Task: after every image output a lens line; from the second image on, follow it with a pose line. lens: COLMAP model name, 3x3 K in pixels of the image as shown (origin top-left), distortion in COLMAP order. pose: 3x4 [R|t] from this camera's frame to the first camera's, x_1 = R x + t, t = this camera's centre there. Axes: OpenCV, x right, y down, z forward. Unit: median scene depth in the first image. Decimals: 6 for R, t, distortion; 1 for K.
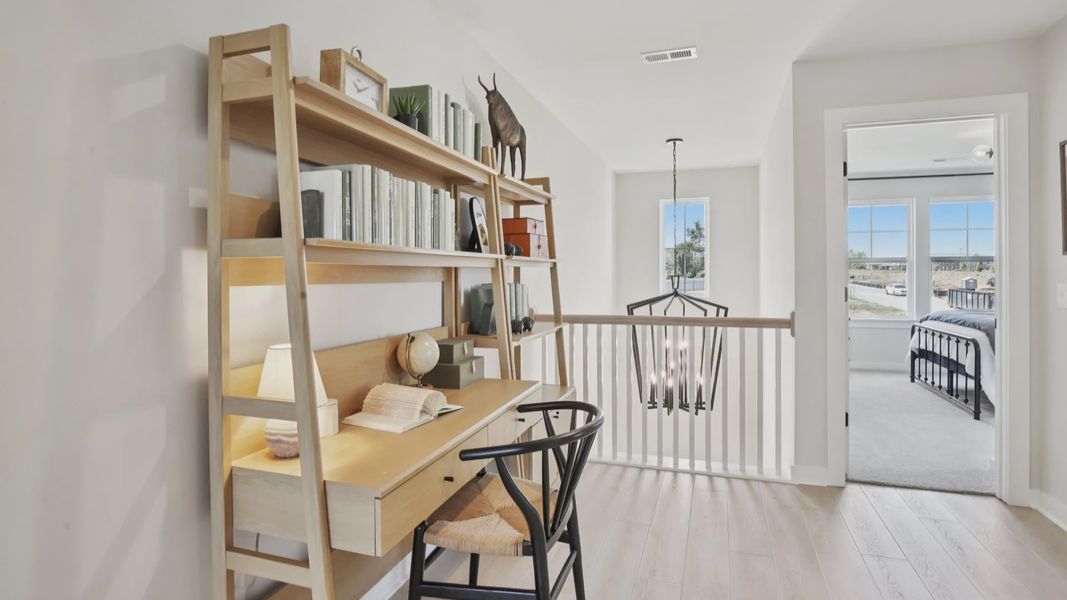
lens RADIAL K [[539.0, 0, 535.2], [0, 539.0, 282.1], [0, 0, 1]] dist [-0.025719, 0.001691]
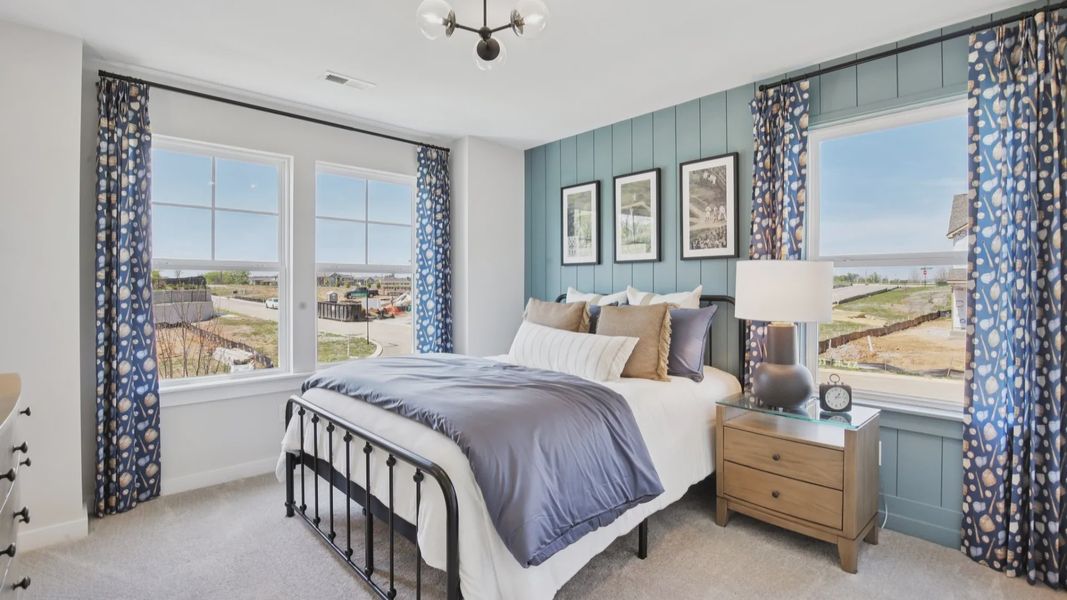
lens RADIAL K [[491.1, 0, 536.3], [0, 491.1, 276.9], [0, 0, 1]] dist [-0.027938, 0.001195]
pose [[0.465449, 0.019526, 0.884859, 0.424189], [0.015902, 0.999411, -0.030419, -0.012420], [-0.884932, 0.028230, 0.464865, 0.596826]]
